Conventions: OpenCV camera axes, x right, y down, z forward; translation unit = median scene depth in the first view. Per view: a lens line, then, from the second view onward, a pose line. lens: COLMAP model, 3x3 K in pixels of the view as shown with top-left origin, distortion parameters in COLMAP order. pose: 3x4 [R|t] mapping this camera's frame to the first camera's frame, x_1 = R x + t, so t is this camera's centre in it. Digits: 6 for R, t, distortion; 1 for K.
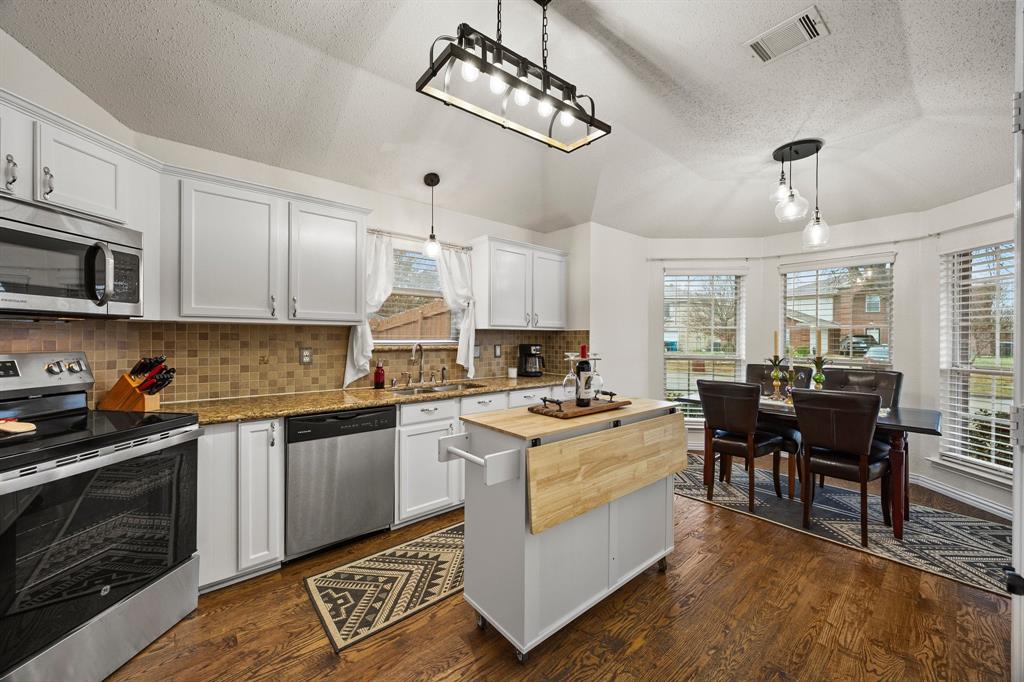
lens RADIAL K [[388.5, 0, 513.5], [0, 388.5, 337.3], [0, 0, 1]] dist [-0.001355, 0.000011]
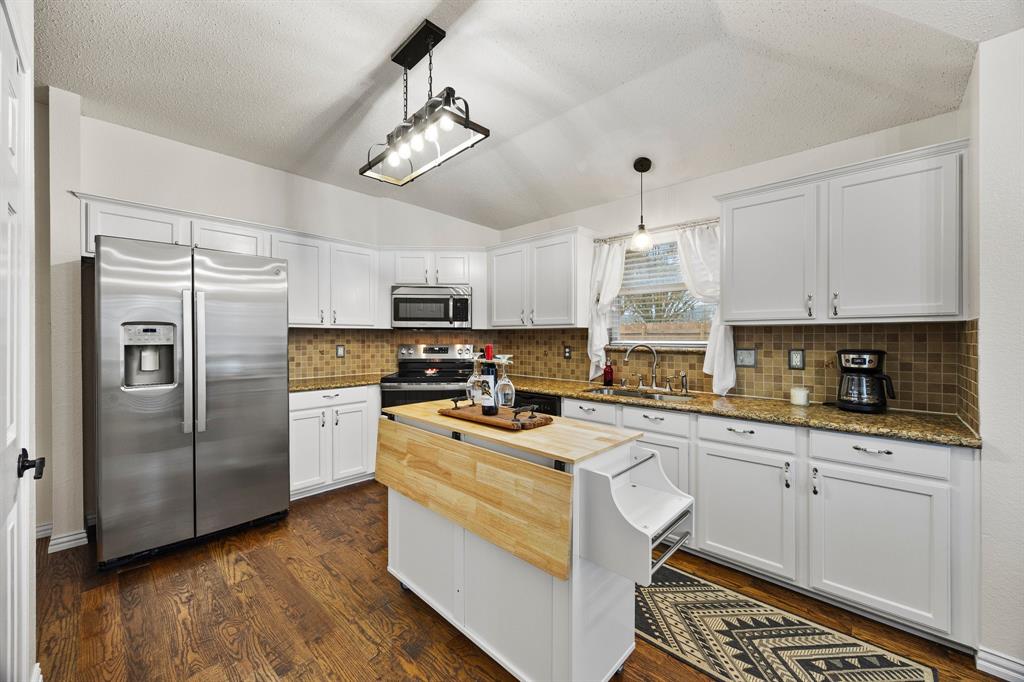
lens RADIAL K [[388.5, 0, 510.9], [0, 388.5, 338.9], [0, 0, 1]] dist [-0.001355, 0.000011]
pose [[0.104185, -0.002001, -0.994556, 0.830916], [-0.001103, 0.999997, -0.002128, 0.006963], [0.994557, 0.001318, 0.104182, 0.752911]]
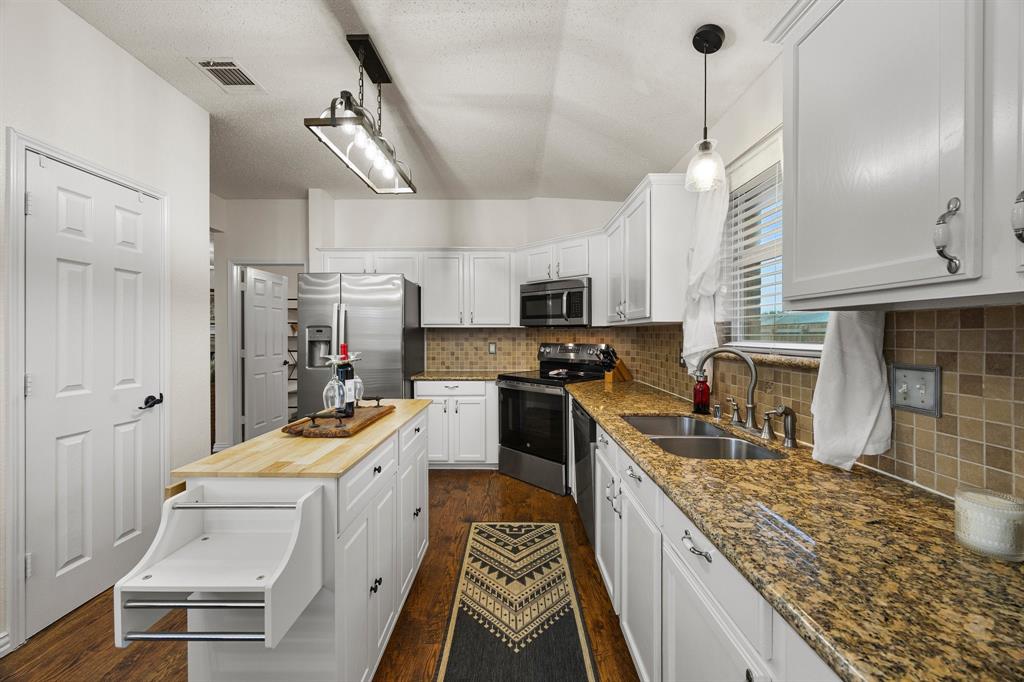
lens RADIAL K [[388.5, 0, 513.8], [0, 388.5, 339.6], [0, 0, 1]] dist [-0.001355, 0.000011]
pose [[-0.650784, 0.003176, -0.759256, 0.453669], [-0.005305, 0.999948, 0.008730, 0.000578], [0.759244, 0.009709, -0.650733, 1.438031]]
